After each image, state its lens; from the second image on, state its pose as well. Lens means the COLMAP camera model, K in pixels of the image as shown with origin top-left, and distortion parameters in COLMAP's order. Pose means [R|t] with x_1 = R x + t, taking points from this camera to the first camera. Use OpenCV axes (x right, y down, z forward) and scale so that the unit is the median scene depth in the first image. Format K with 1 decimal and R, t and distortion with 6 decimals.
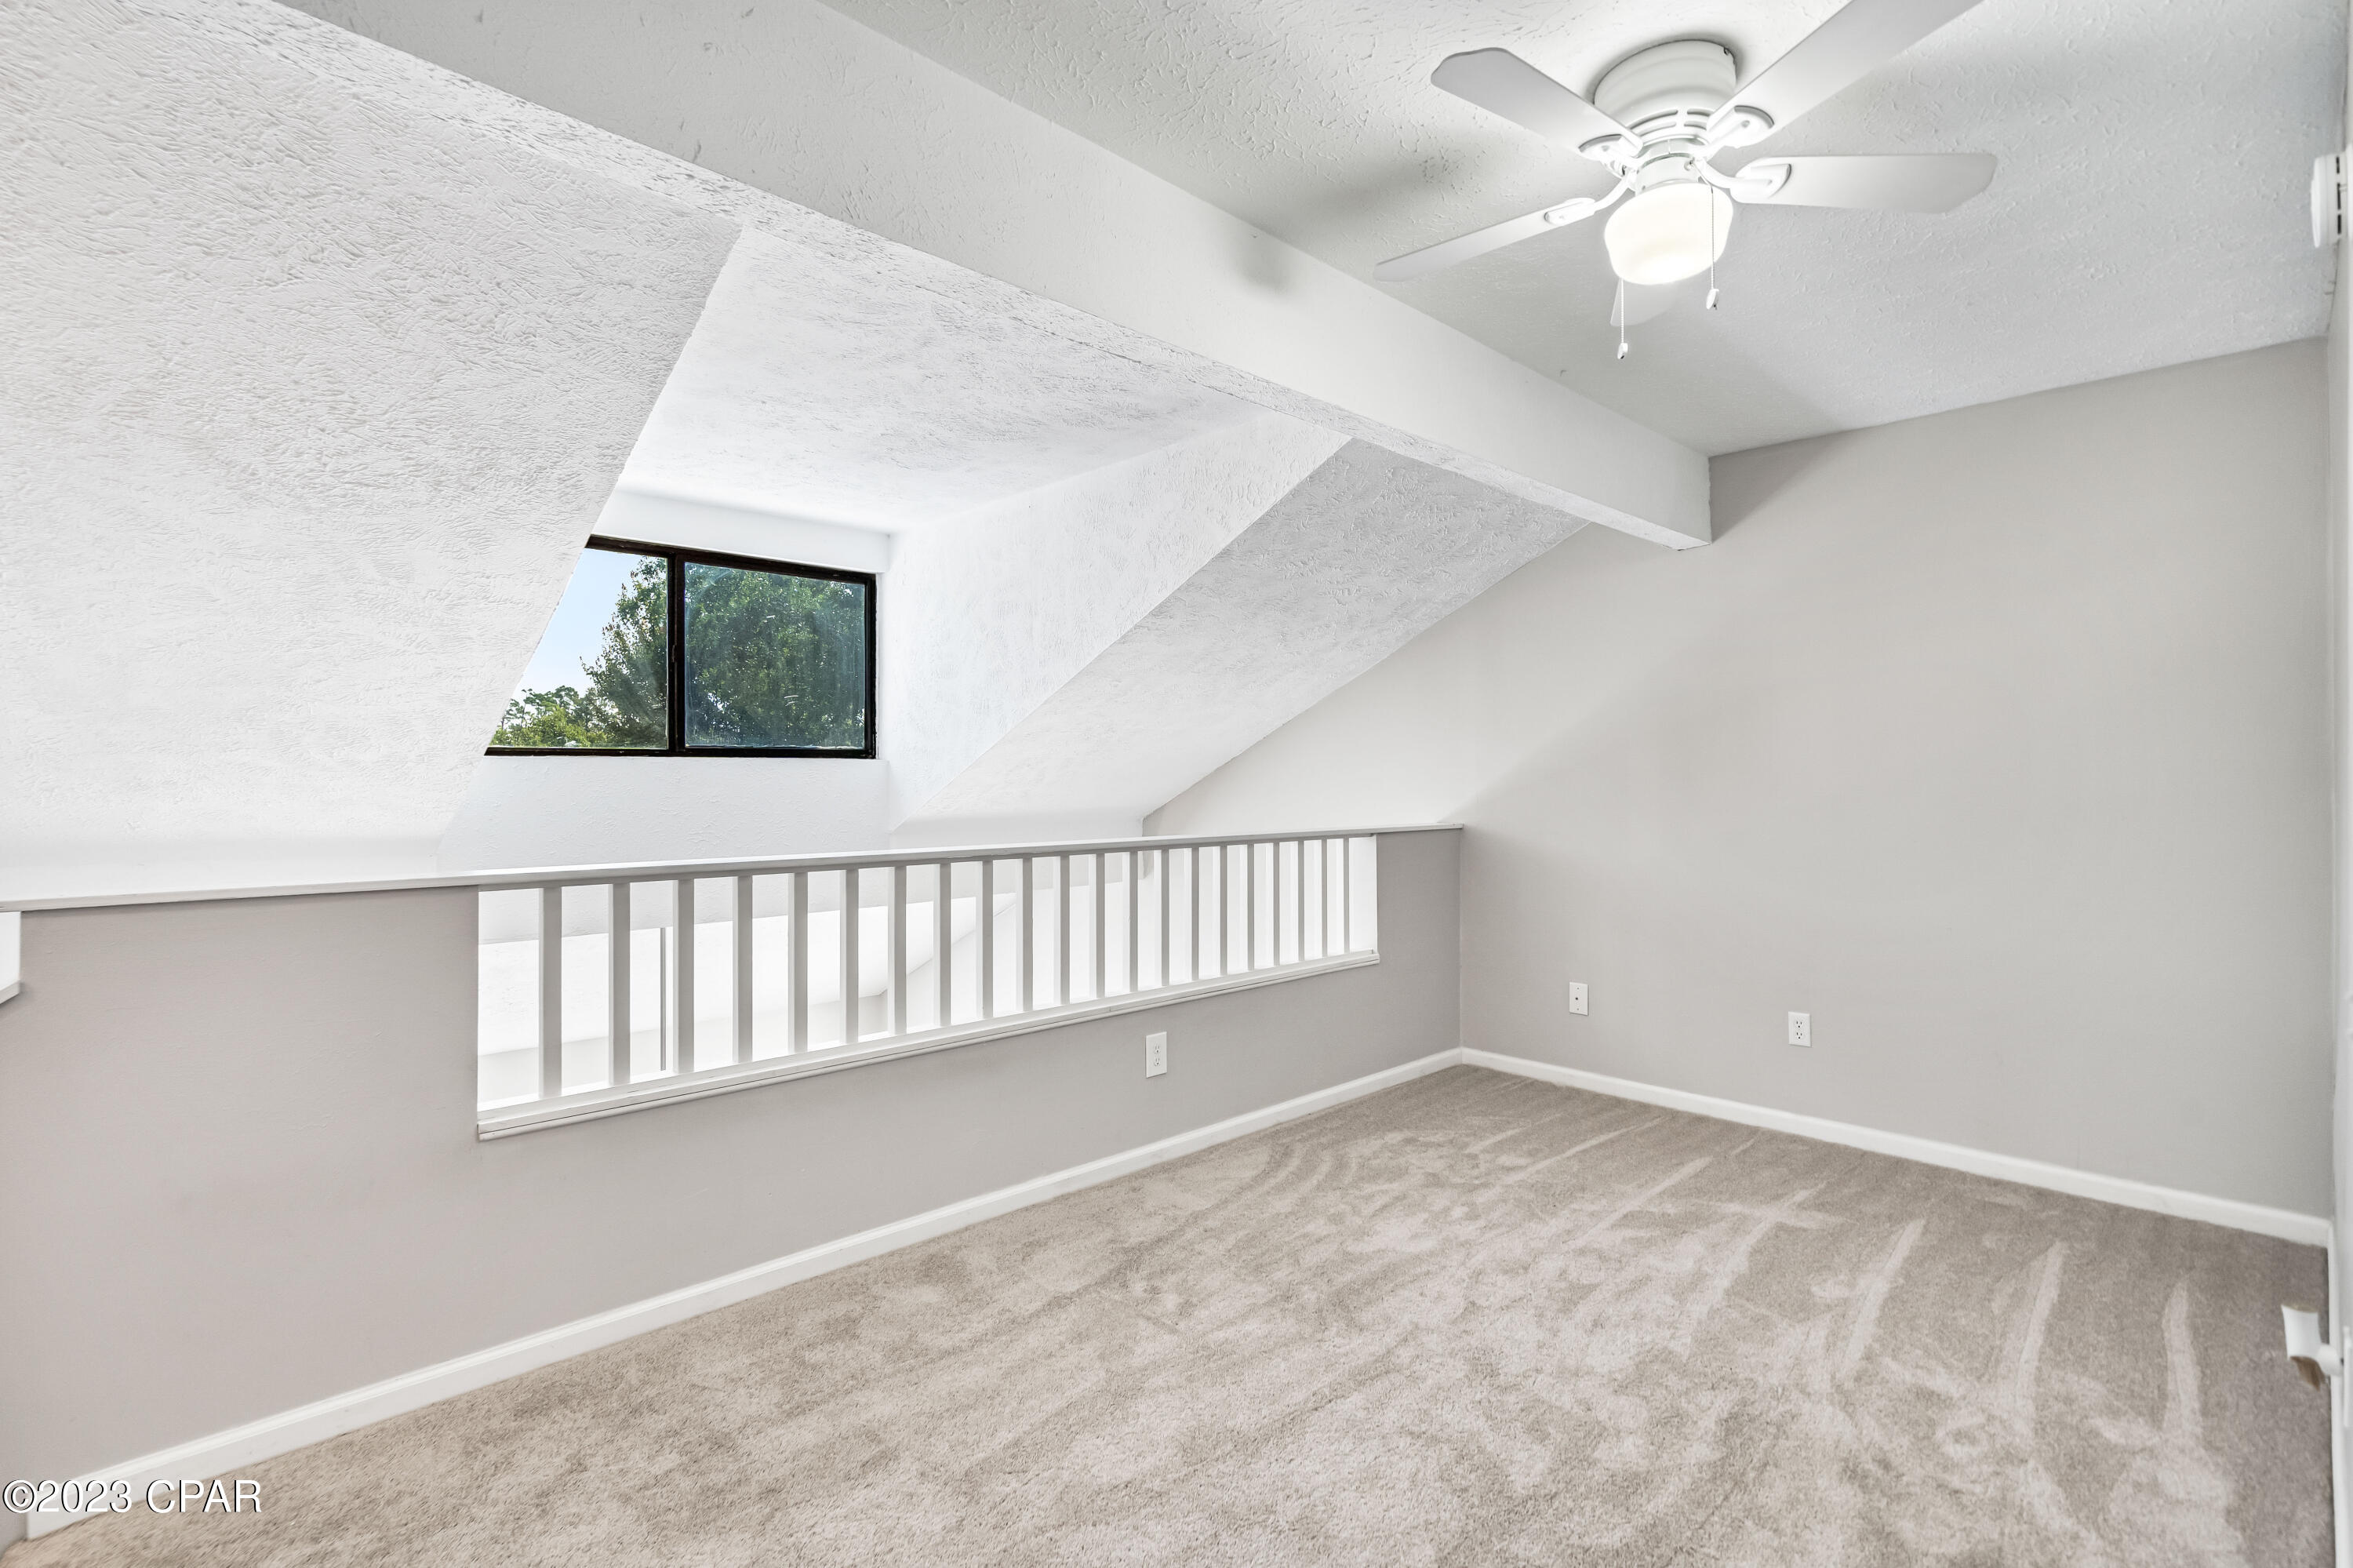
lens RADIAL K [[1096.2, 0, 1165.4], [0, 1096.2, 770.9], [0, 0, 1]] dist [-0.000919, 0.000751]
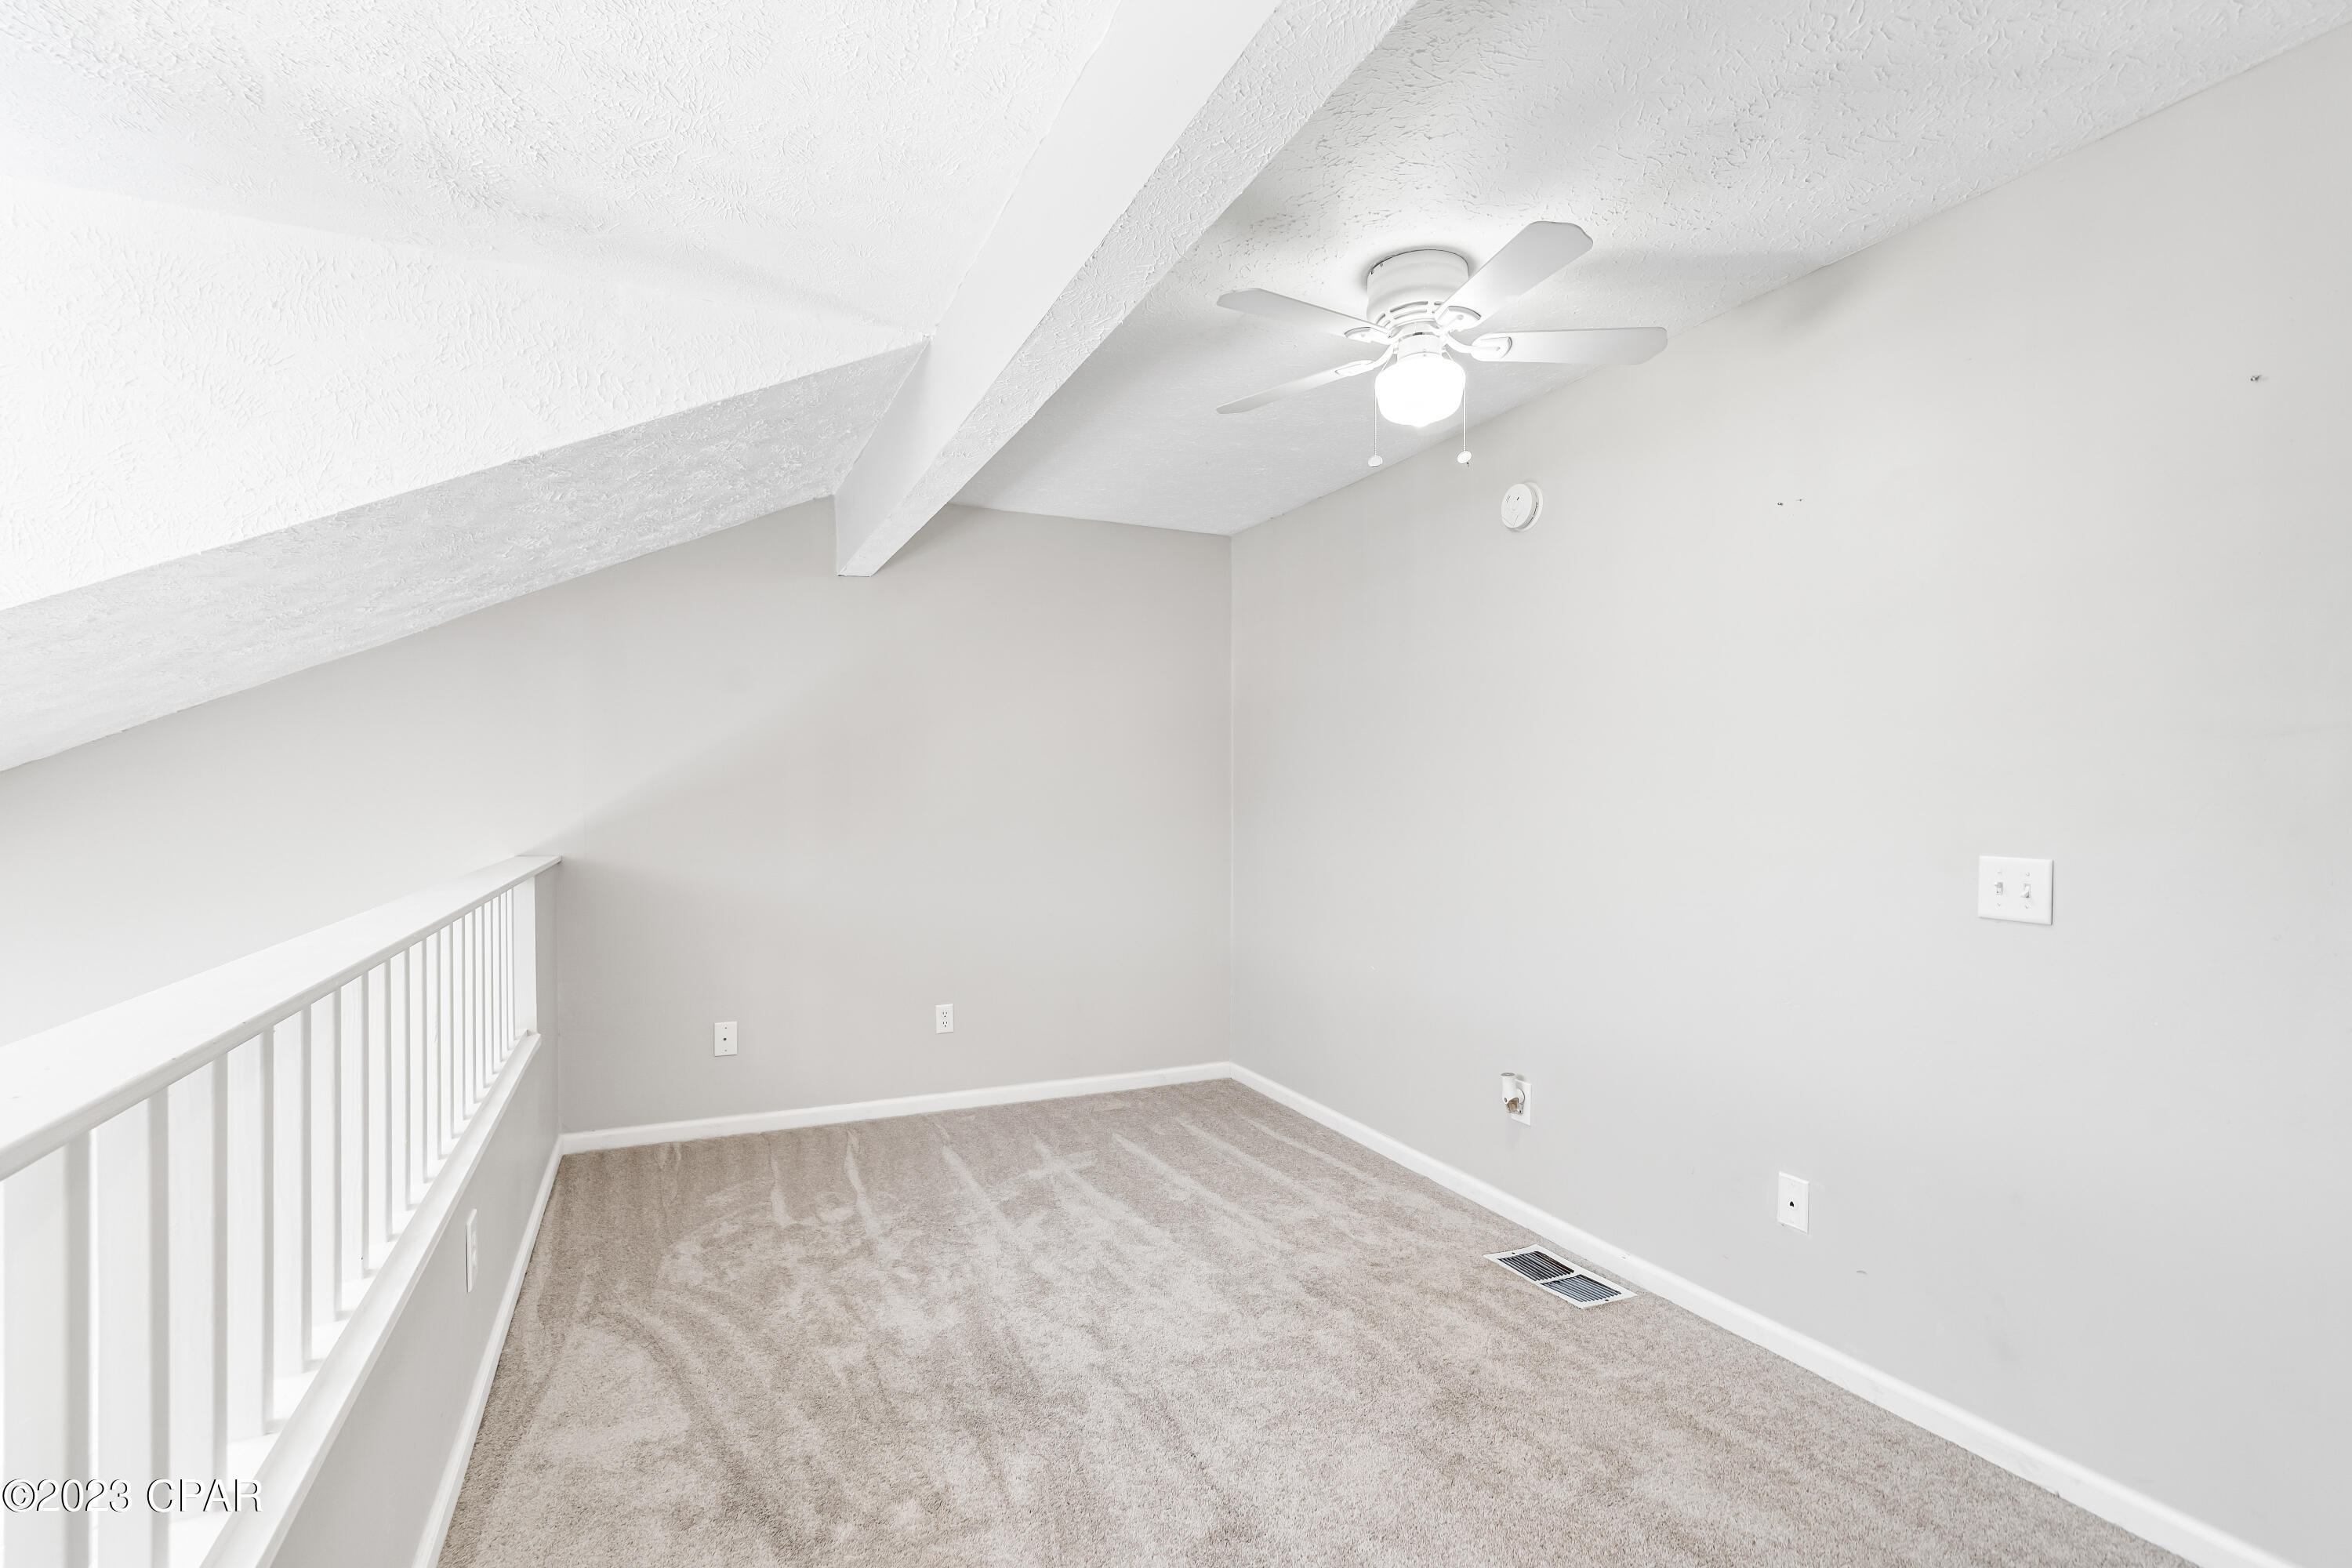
lens RADIAL K [[1095.7, 0, 1173.0], [0, 1095.7, 800.5], [0, 0, 1]] dist [-0.000919, 0.000751]
pose [[0.321654, 0.002139, 0.946855, -0.542659], [-0.010602, 0.999943, 0.001343, 0.004376], [-0.946798, -0.010470, 0.321658, 0.514201]]
